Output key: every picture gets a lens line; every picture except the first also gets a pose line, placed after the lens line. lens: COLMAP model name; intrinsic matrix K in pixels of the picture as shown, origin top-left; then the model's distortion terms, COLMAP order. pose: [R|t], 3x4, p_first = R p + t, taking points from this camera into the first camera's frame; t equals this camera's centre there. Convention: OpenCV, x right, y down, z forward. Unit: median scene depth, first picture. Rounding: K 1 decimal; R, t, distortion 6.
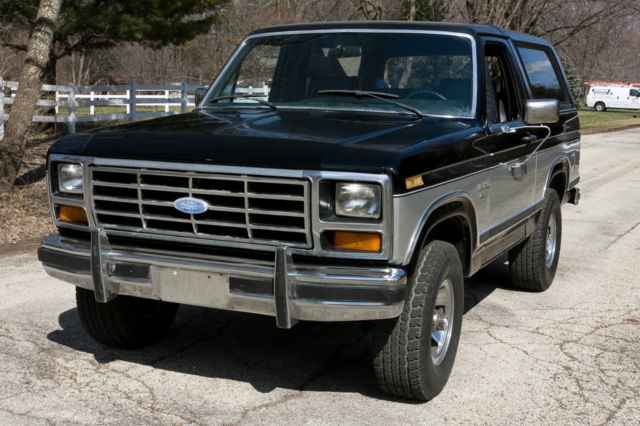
lens RADIAL K [[956.1, 0, 325.2], [0, 956.1, 214.0], [0, 0, 1]] dist [0.033279, 0.000000]
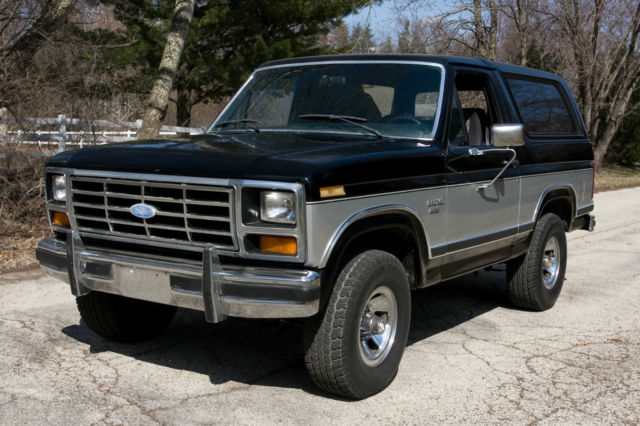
lens RADIAL K [[867.9, 0, 316.0], [0, 867.9, 211.8], [0, 0, 1]] dist [0.009384, 0.000000]
pose [[0.985528, 0.017968, -0.168559, 0.216481], [-0.025349, 0.998807, -0.041740, 0.027659], [0.167608, 0.045409, 0.984807, 0.027586]]
